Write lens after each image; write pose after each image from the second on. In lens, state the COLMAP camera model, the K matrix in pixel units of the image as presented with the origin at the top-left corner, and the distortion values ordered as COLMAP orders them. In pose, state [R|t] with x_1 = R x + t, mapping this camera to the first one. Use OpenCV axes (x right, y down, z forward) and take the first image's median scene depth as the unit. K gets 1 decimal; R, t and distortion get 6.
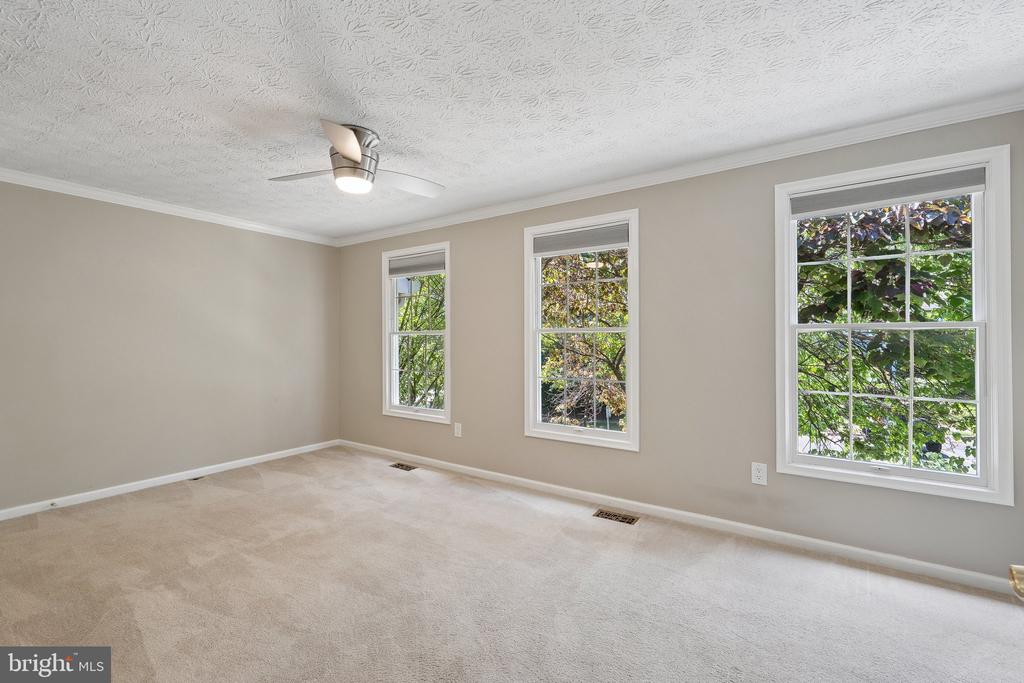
lens RADIAL K [[441.9, 0, 512.0], [0, 441.9, 341.5], [0, 0, 1]] dist [0.000040, 0.000010]
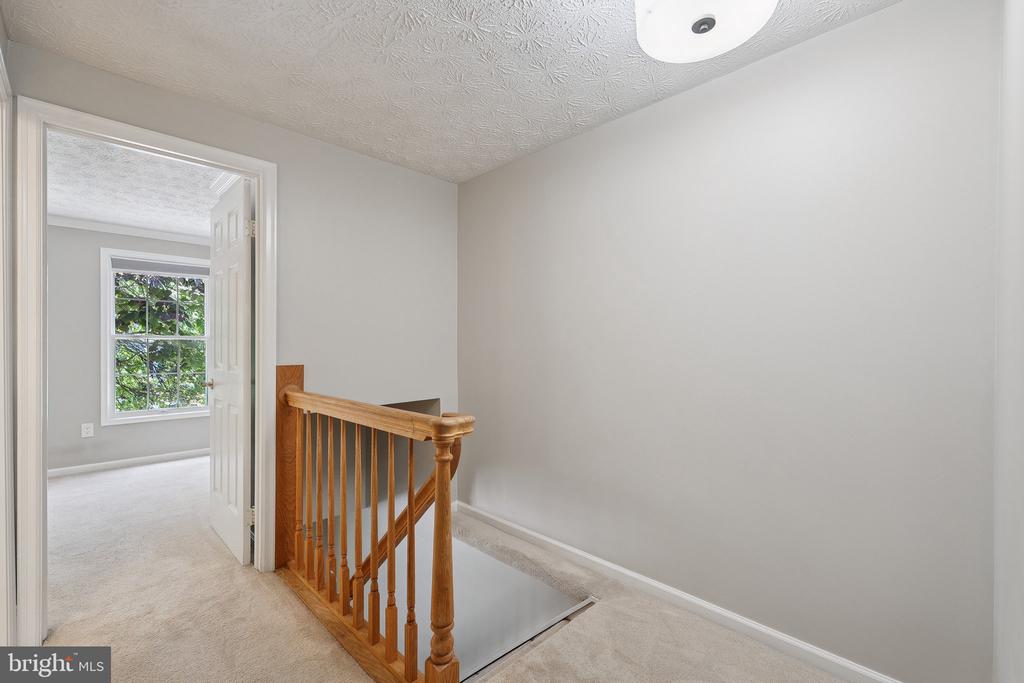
lens RADIAL K [[441.9, 0, 512.0], [0, 441.9, 341.5], [0, 0, 1]] dist [0.000040, 0.000010]
pose [[0.175203, 0.015797, 0.984406, -0.649571], [-0.002340, 0.999875, -0.015629, 0.005527], [-0.984530, 0.000435, 0.175218, -0.677032]]
